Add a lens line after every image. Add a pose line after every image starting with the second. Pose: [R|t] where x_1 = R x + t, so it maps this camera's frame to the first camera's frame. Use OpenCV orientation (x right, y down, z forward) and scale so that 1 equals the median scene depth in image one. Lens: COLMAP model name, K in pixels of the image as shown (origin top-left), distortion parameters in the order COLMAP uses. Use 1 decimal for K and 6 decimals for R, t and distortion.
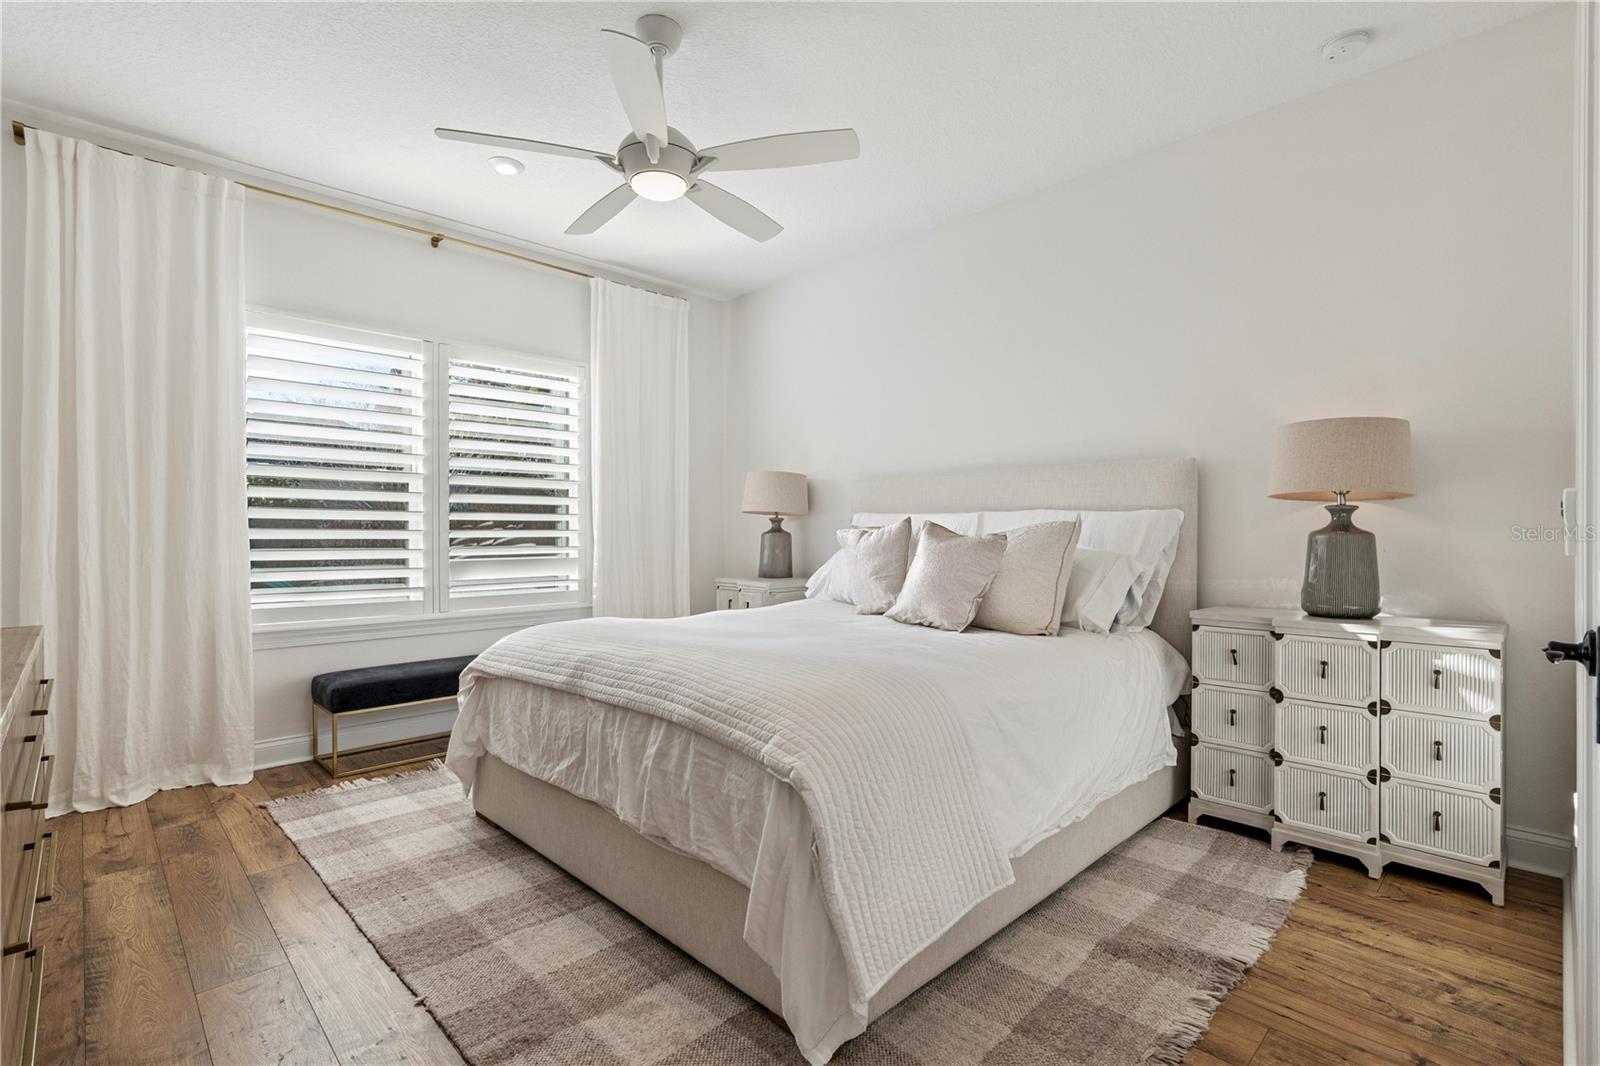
lens RADIAL K [[760.8, 0, 800.0], [0, 760.8, 533.0], [0, 0, 1]] dist [0.026158, -0.000539]
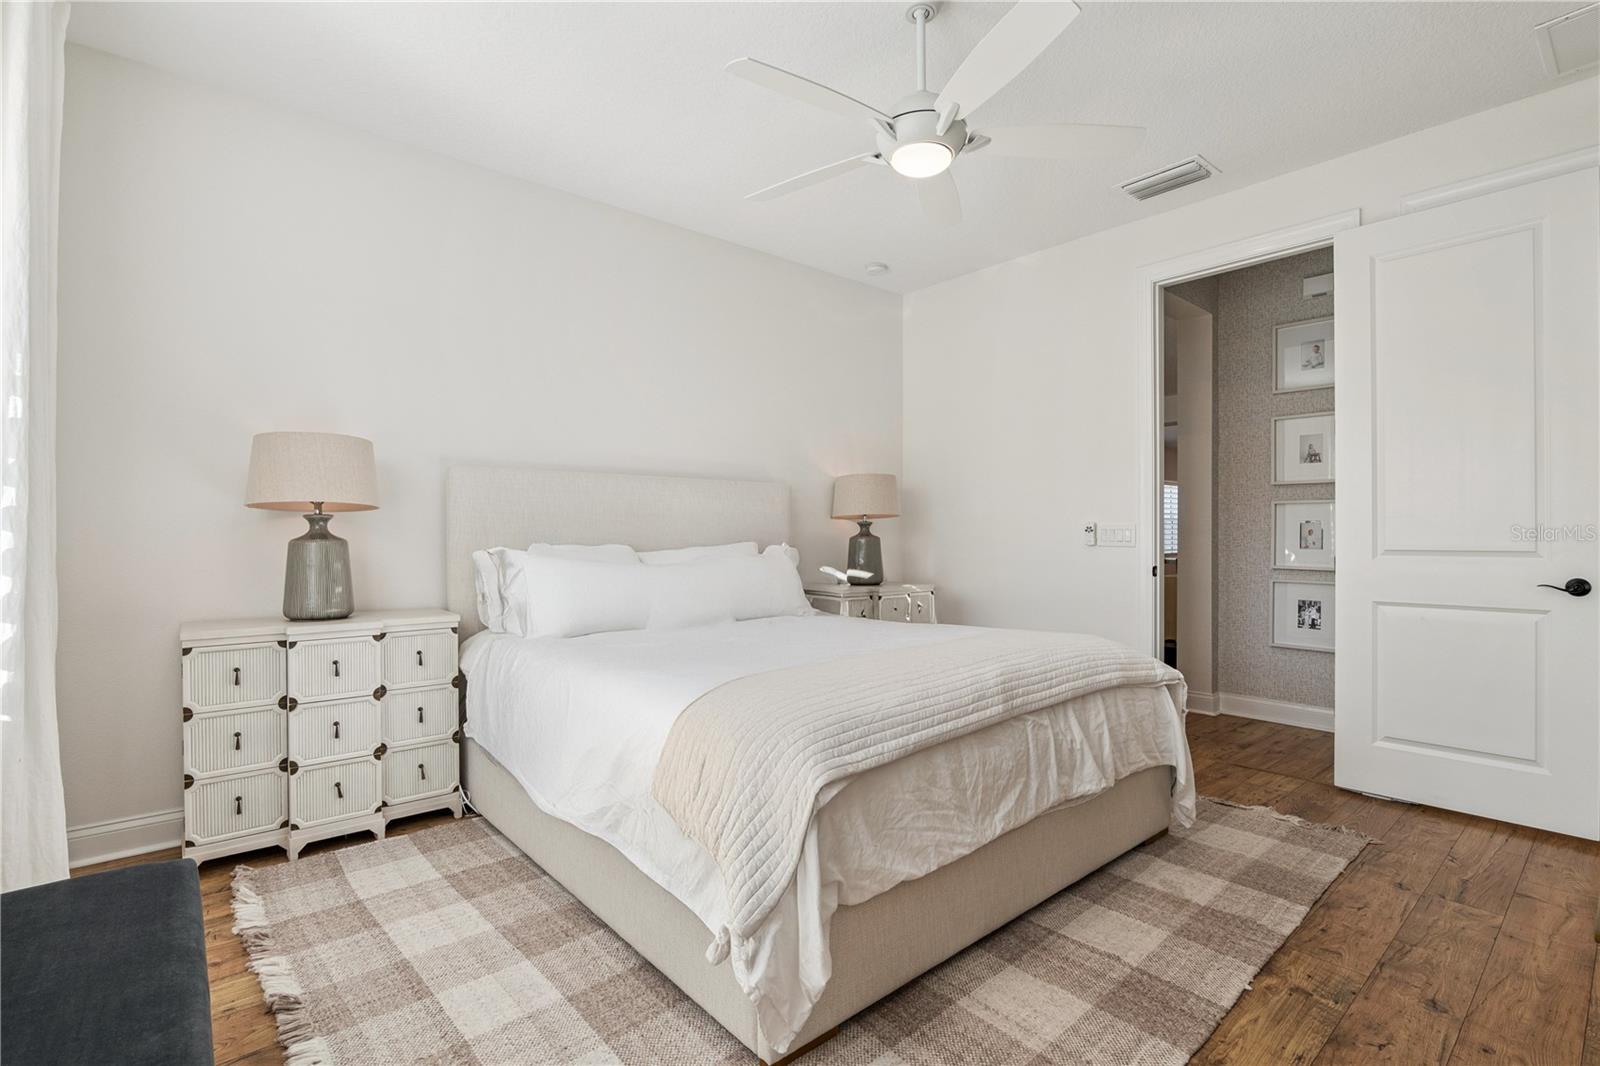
lens RADIAL K [[745.9, 0, 800.0], [0, 745.9, 533.0], [0, 0, 1]] dist [-0.029178, 0.009662]
pose [[0.048021, 0.006645, 0.998824, -1.009394], [0.003278, 0.999971, -0.006810, 0.000694], [-0.998841, 0.003601, 0.047997, 1.037768]]
